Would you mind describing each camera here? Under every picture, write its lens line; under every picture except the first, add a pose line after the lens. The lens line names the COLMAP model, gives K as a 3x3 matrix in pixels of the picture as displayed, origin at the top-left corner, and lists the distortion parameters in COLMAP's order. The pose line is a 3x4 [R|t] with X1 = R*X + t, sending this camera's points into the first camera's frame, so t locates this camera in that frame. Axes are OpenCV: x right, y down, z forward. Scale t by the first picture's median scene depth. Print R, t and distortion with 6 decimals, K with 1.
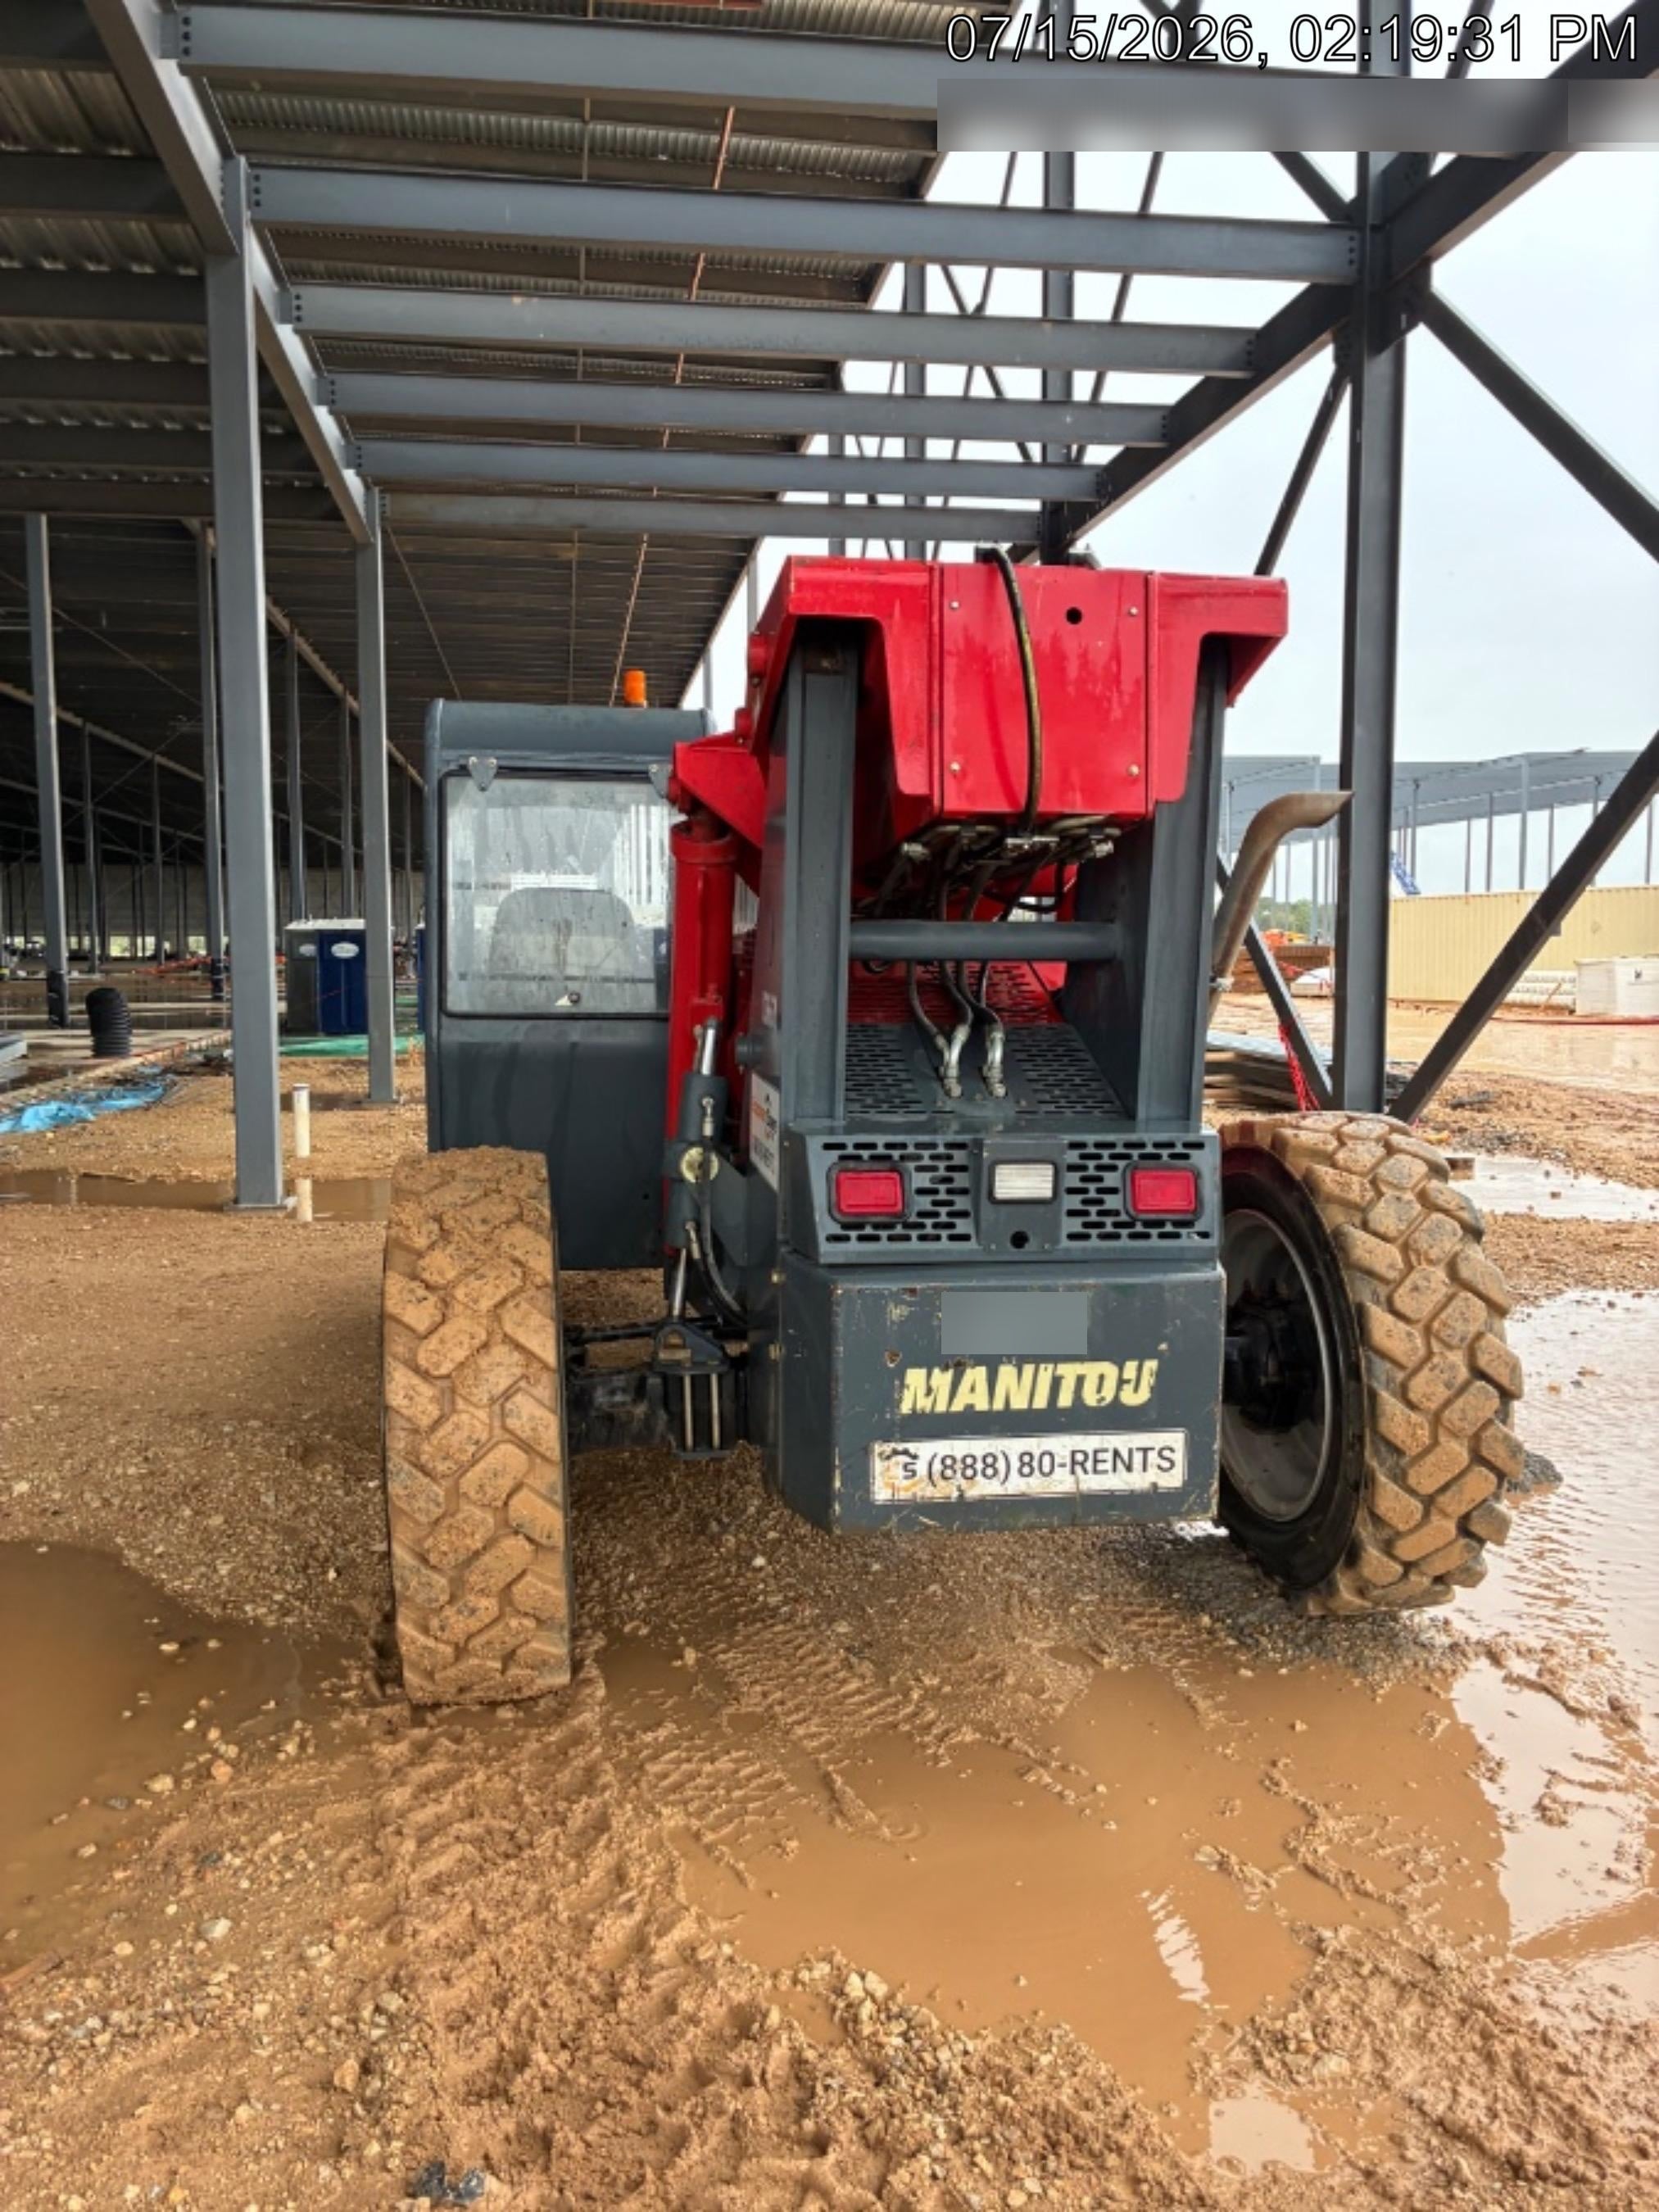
lens RADIAL K [[1710.0, 0, 816.7], [0, 1710.0, 1106.2], [0, 0, 1]] dist [0.050768, 0.000177]
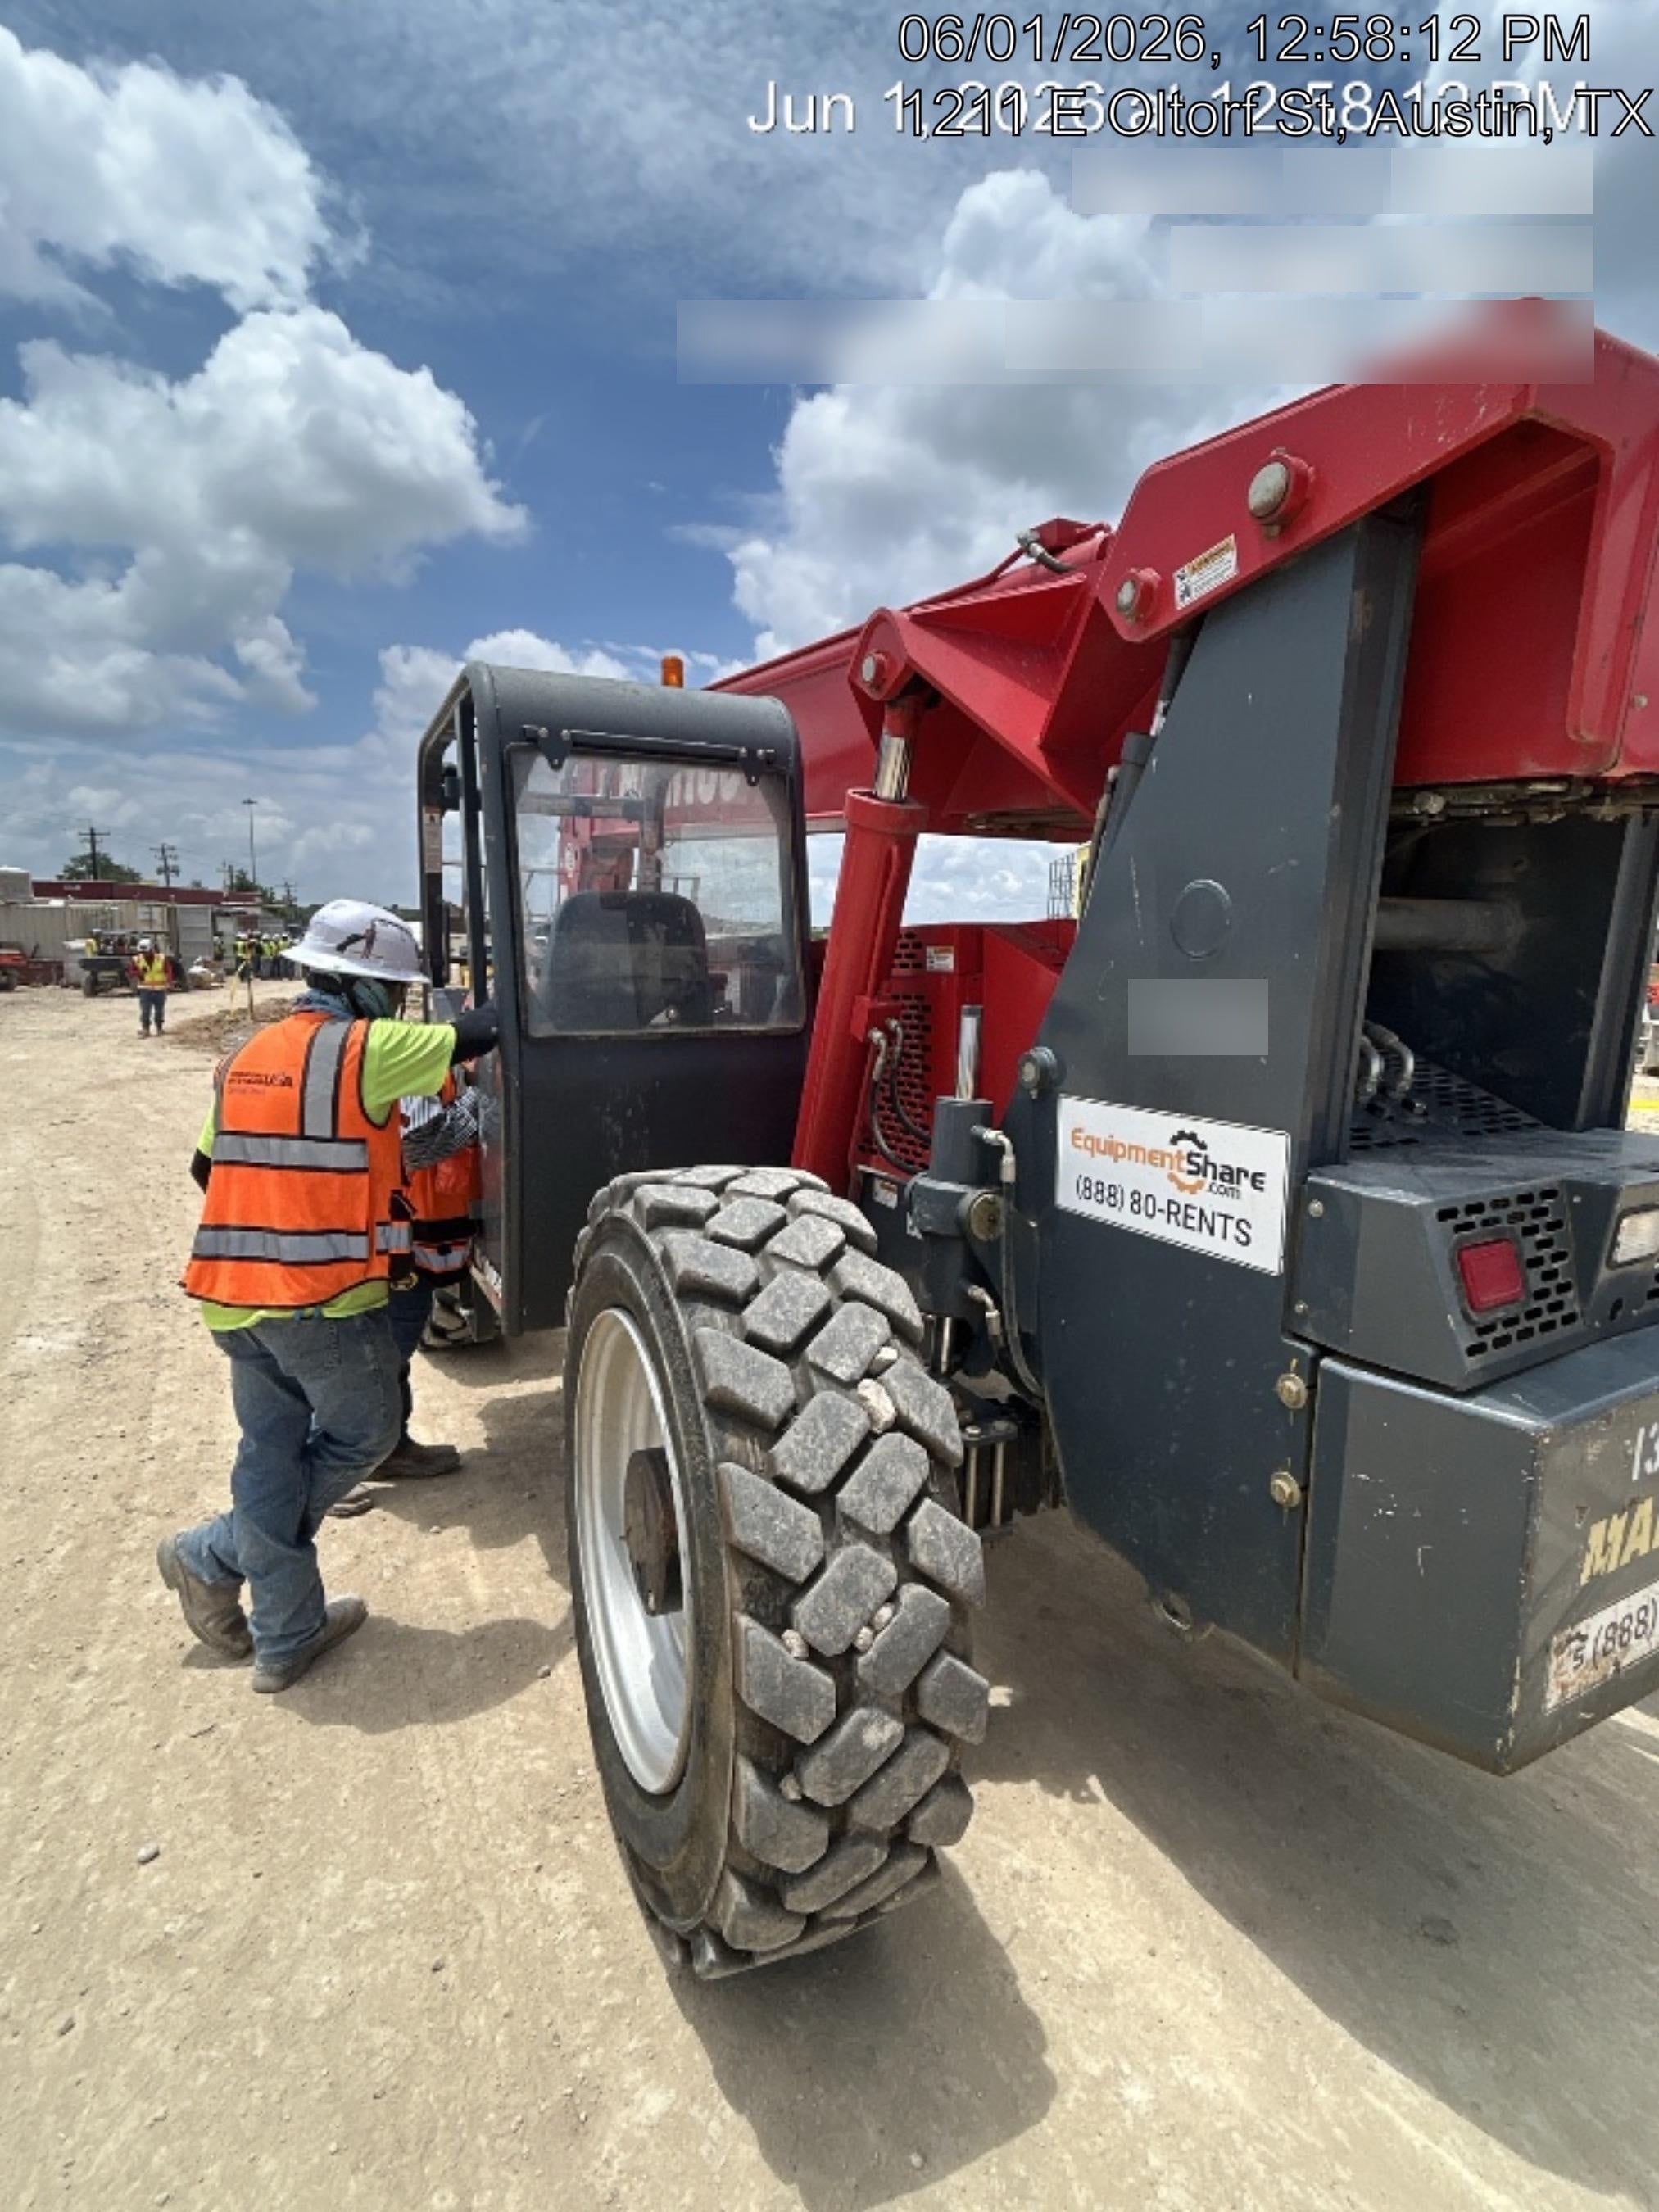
lens RADIAL K [[1062.4, 0, 839.6], [0, 1062.4, 1098.7], [0, 0, 1]] dist [-0.004260, 0.000581]
pose [[0.943525, -0.059256, 0.325958, -0.363791], [0.046215, 0.997796, 0.047615, -0.055803], [-0.328061, -0.029861, 0.944185, 0.679792]]
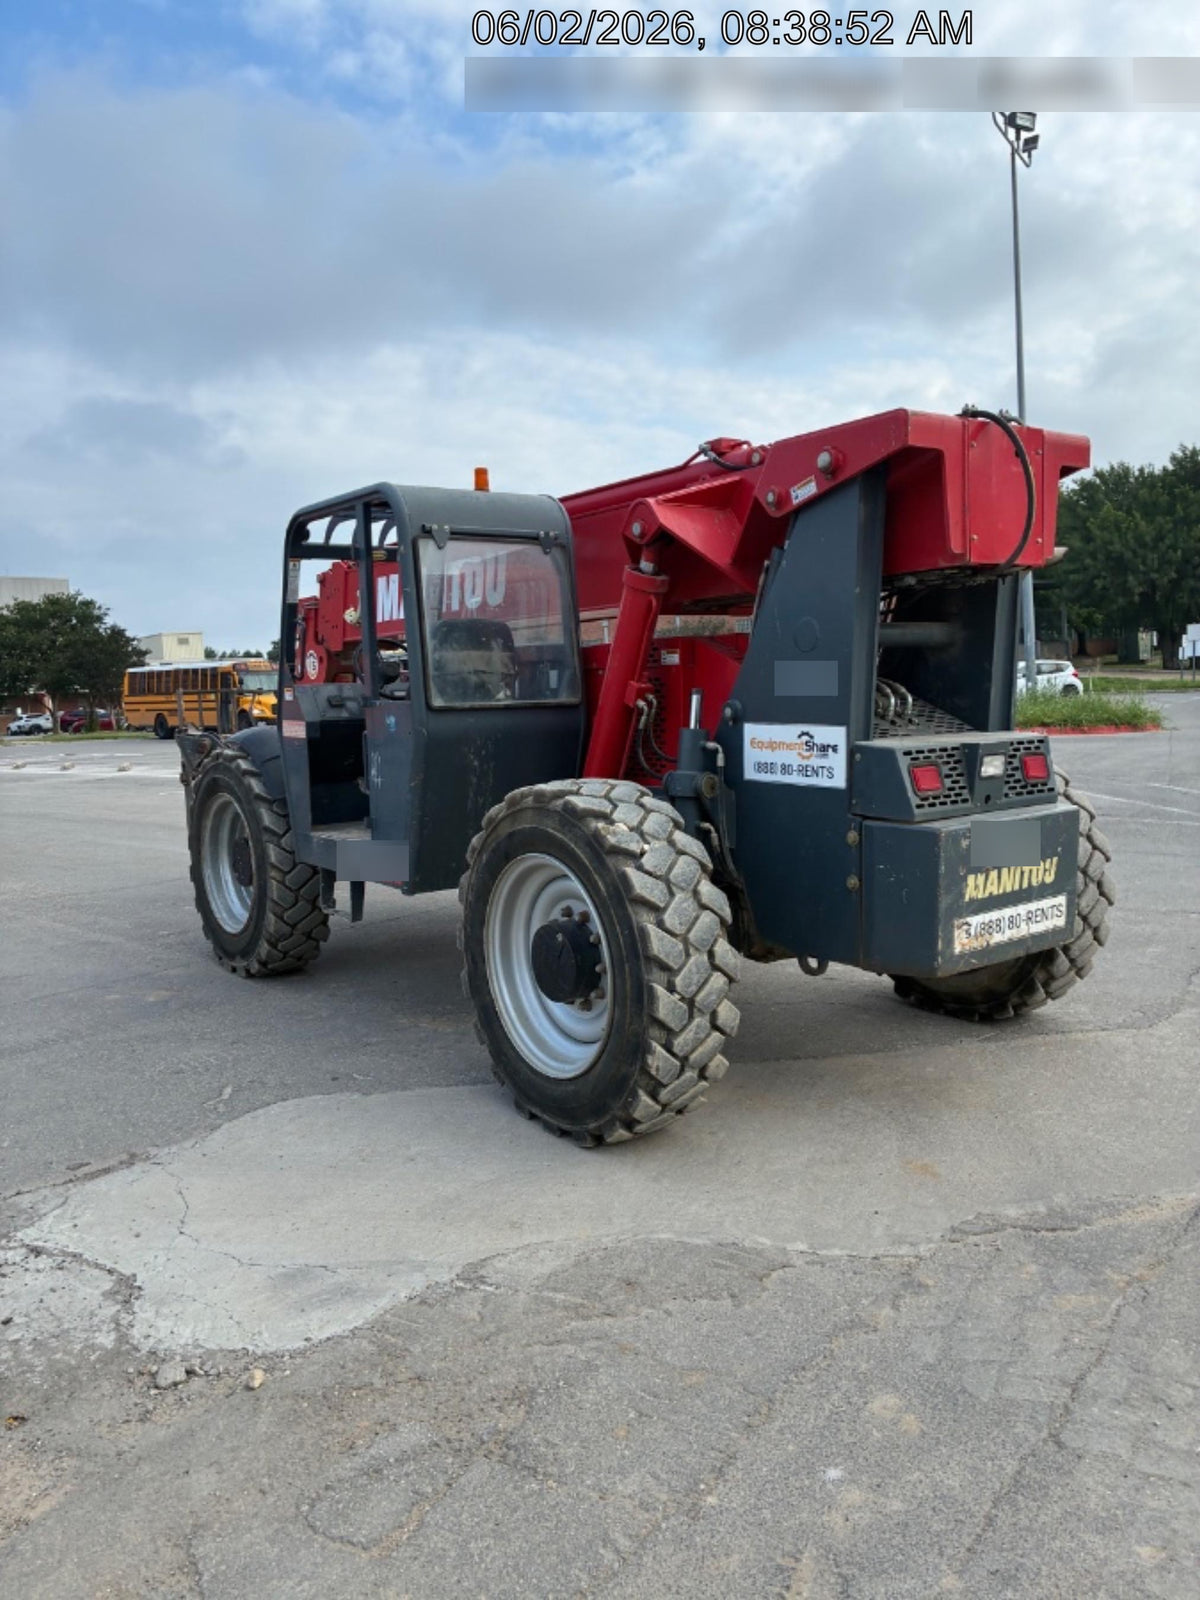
lens RADIAL K [[1194.8, 0, 574.3], [0, 1194.8, 800.4], [0, 0, 1]] dist [0.000896, -0.000443]
pose [[0.902213, -0.085533, 0.422725, -0.803430], [0.077673, 0.996335, 0.035820, 0.001659], [-0.424240, 0.000517, 0.905550, 0.062399]]
